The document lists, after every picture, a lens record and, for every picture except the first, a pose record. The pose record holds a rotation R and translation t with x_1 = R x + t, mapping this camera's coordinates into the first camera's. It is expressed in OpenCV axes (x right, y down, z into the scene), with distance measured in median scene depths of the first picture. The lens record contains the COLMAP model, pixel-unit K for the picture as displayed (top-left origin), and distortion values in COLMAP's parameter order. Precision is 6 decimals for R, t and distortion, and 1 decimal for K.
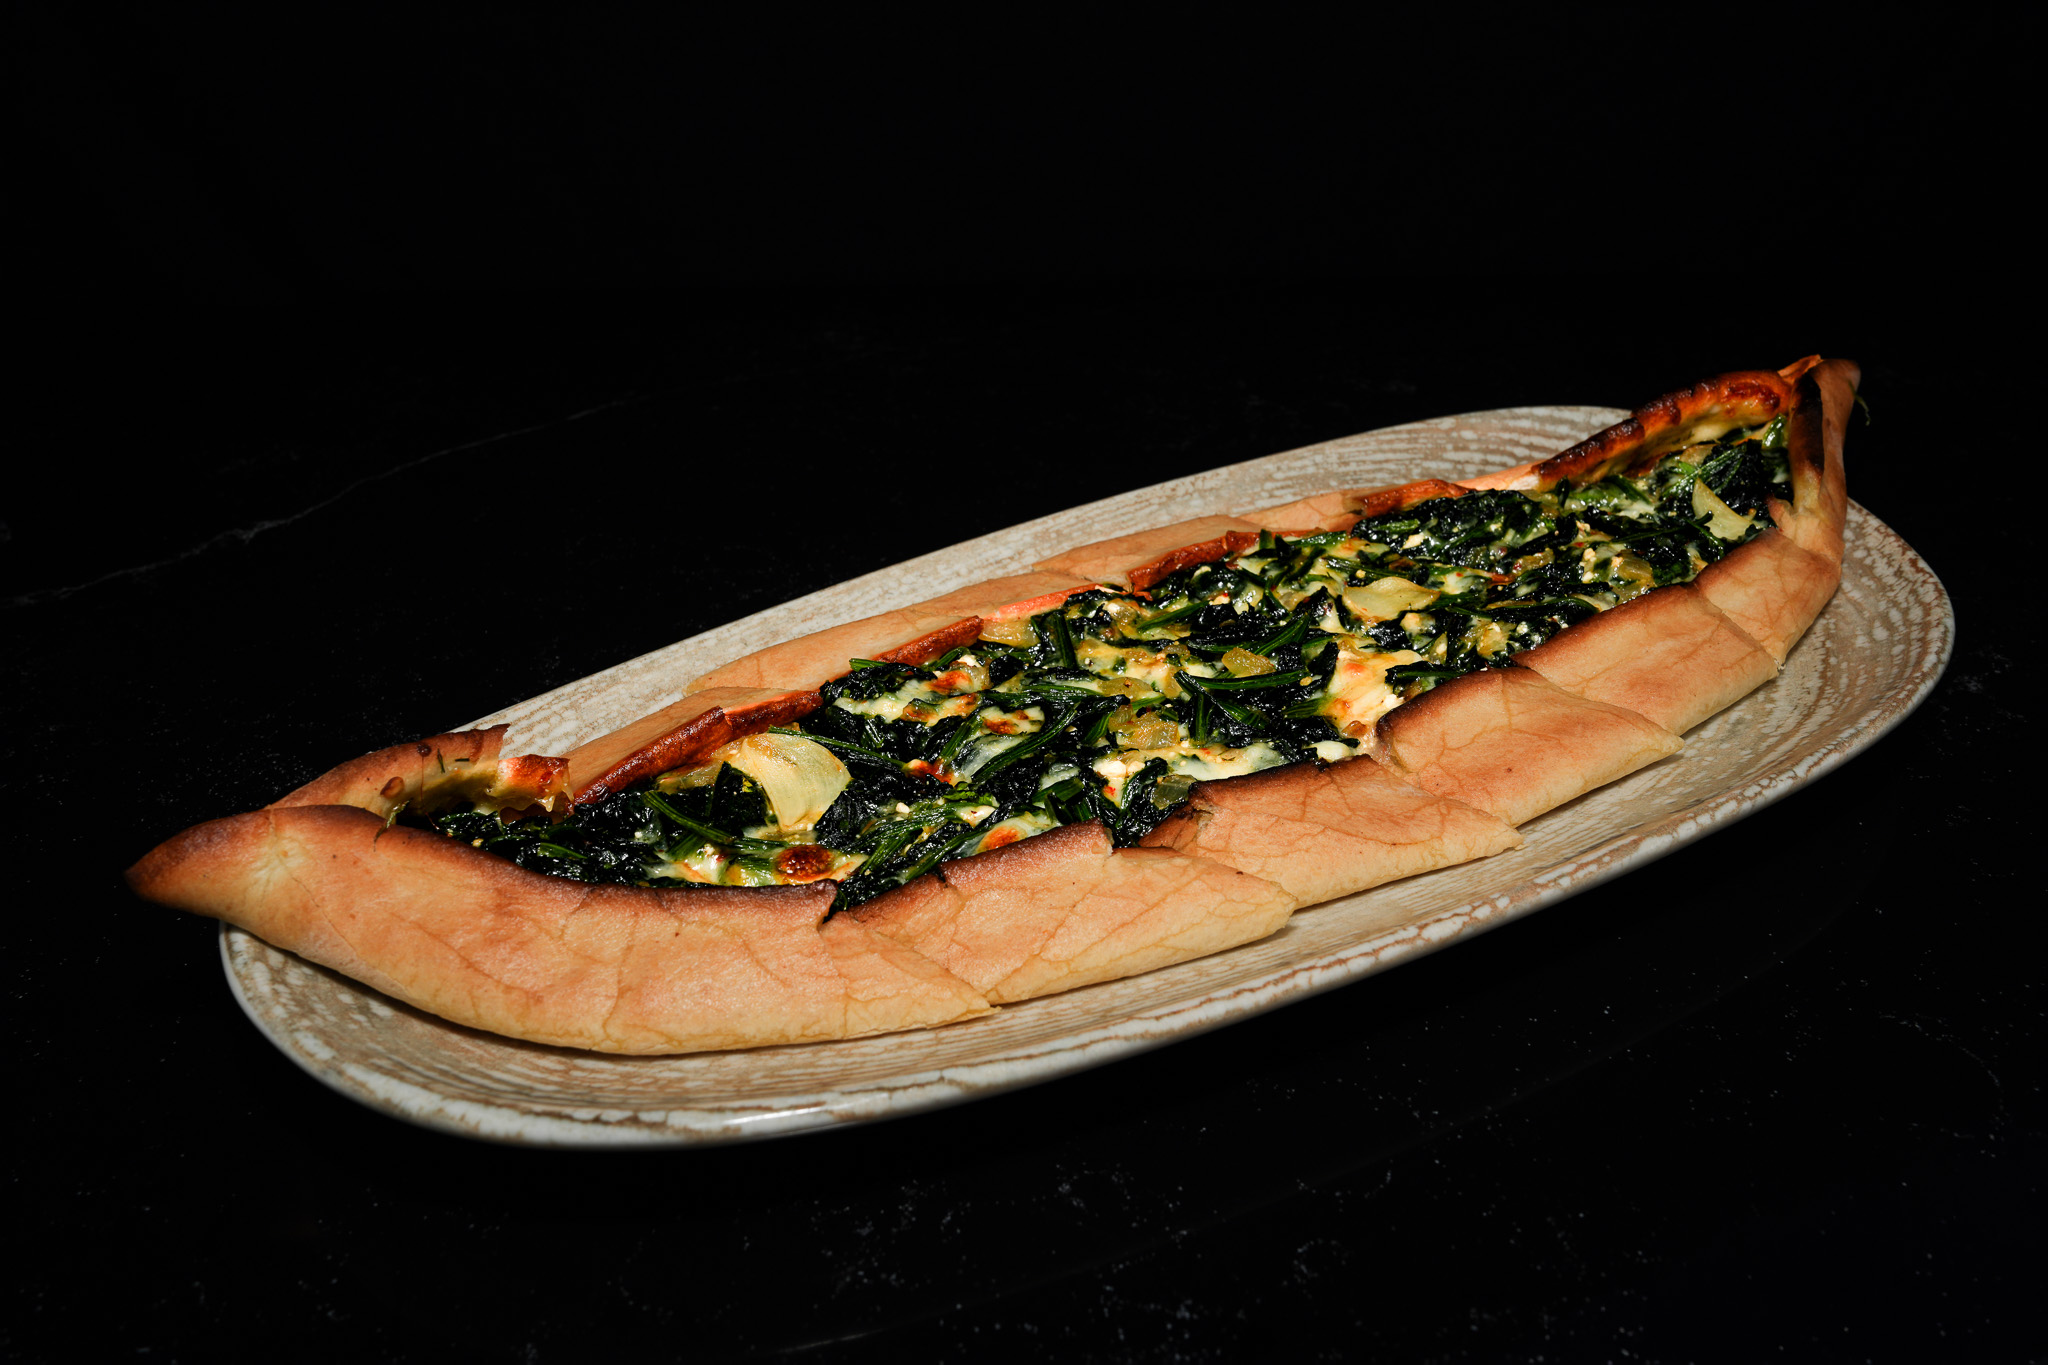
lens RADIAL K [[1597.0, 0, 1023.9], [0, 1597.0, 687.7], [0, 0, 1]] dist [-0.016617, -0.000647]
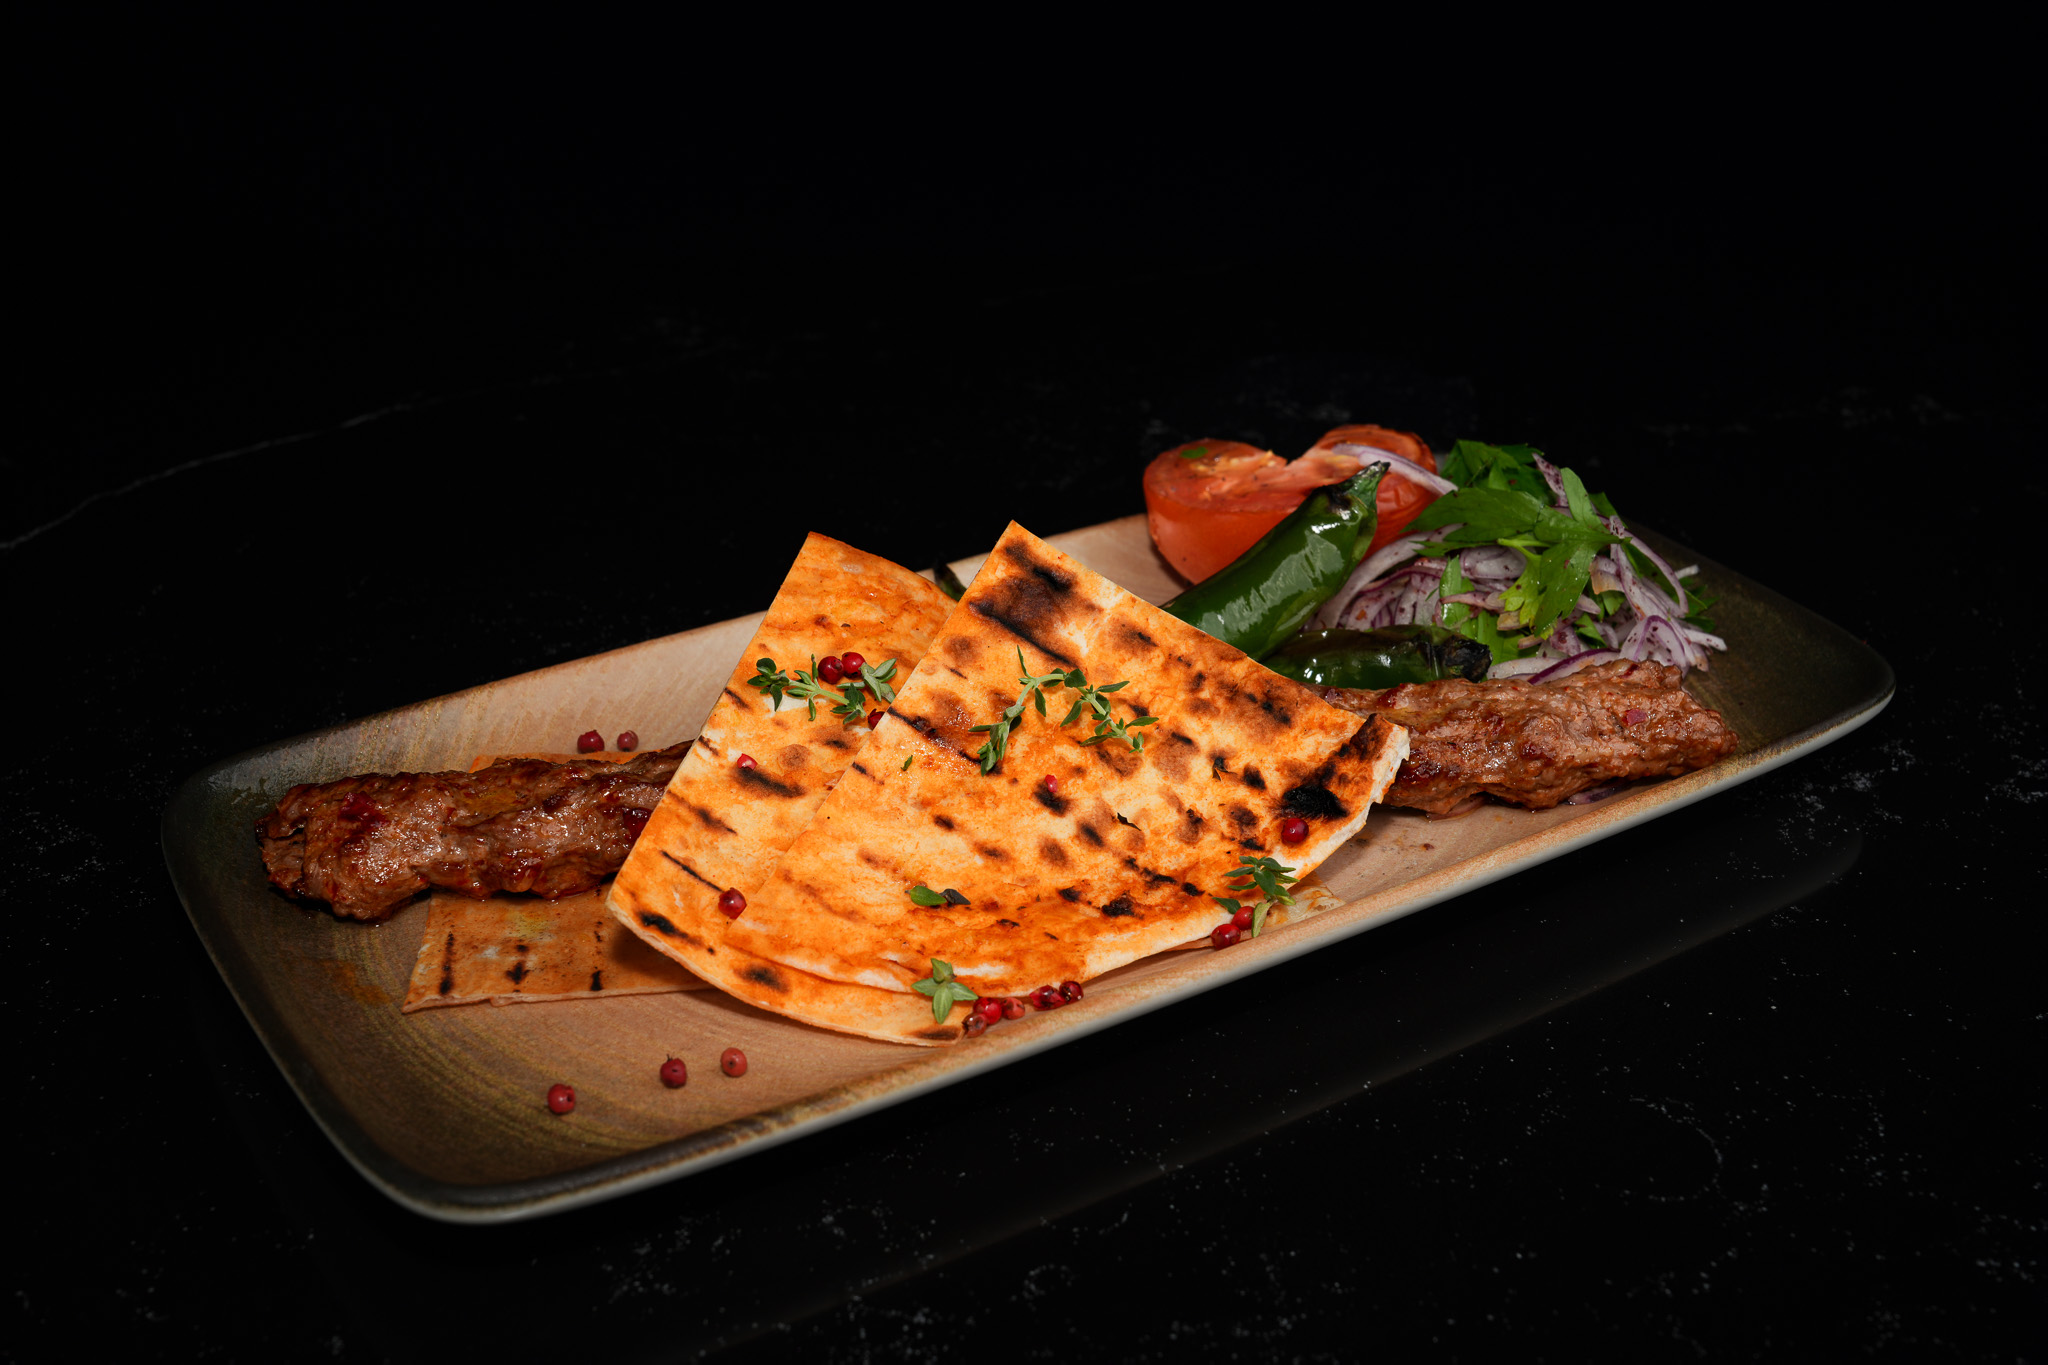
lens RADIAL K [[2526.5, 0, 1026.8], [0, 2526.5, 686.1], [0, 0, 1]] dist [0.171527, 0.000000]
pose [[0.999577, 0.024841, 0.015143, 0.127010], [-0.024480, 0.999423, -0.023532, -0.016515], [-0.015719, 0.023151, 0.999608, -0.771206]]
